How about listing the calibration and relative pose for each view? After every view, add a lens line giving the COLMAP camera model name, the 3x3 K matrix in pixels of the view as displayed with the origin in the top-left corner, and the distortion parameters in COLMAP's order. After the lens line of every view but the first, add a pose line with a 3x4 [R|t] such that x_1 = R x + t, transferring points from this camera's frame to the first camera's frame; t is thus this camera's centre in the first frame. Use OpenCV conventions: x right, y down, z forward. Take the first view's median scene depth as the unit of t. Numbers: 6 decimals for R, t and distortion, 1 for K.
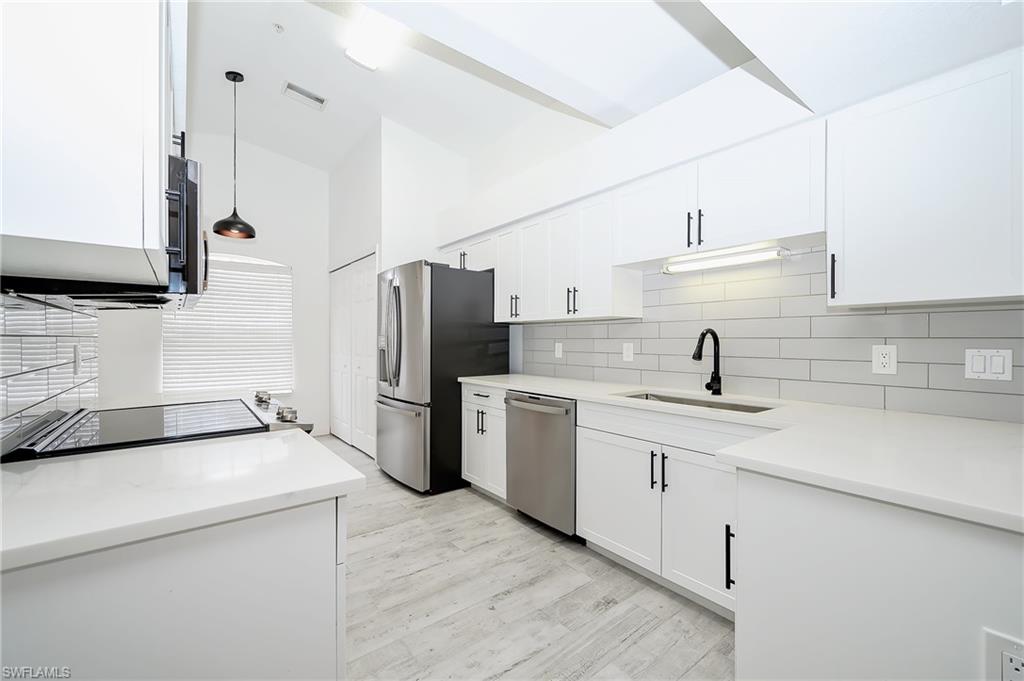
lens RADIAL K [[419.6, 0, 513.1], [0, 419.6, 341.7], [0, 0, 1]] dist [0.000200, -0.000460]
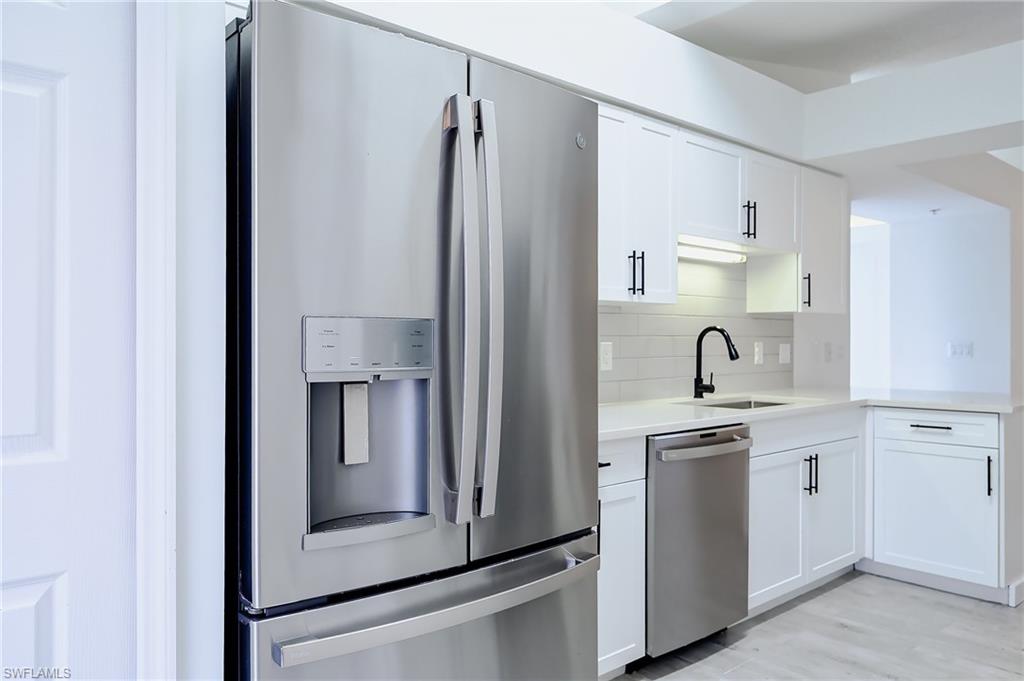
lens RADIAL K [[732.5, 0, 511.9], [0, 732.5, 339.0], [0, 0, 1]] dist [-0.009352, 0.003284]
pose [[-0.035870, -0.002324, 0.999354, -1.117373], [0.003767, 0.999990, 0.002460, -0.007862], [-0.999349, 0.003853, -0.035861, 1.495276]]
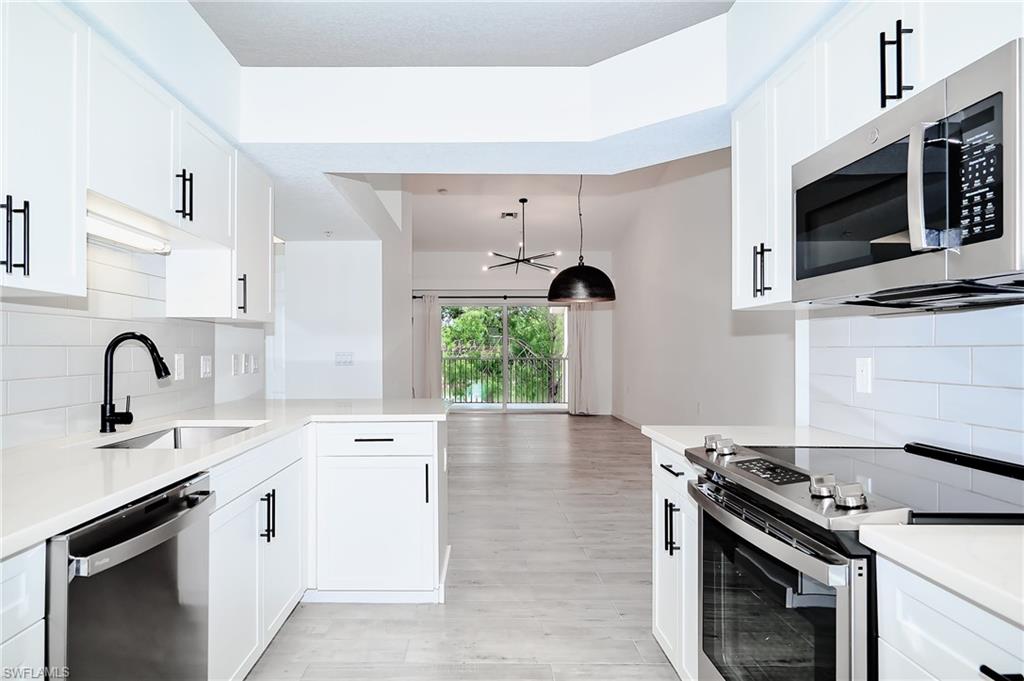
lens RADIAL K [[616.8, 0, 467.4], [0, 616.8, 345.5], [0, 0, 1]] dist [-0.001803, -0.000656]
pose [[-0.770515, -0.000426, 0.637421, -0.586733], [-0.000718, 1.000000, -0.000198, -0.009375], [-0.637421, -0.000610, -0.770515, 1.417155]]
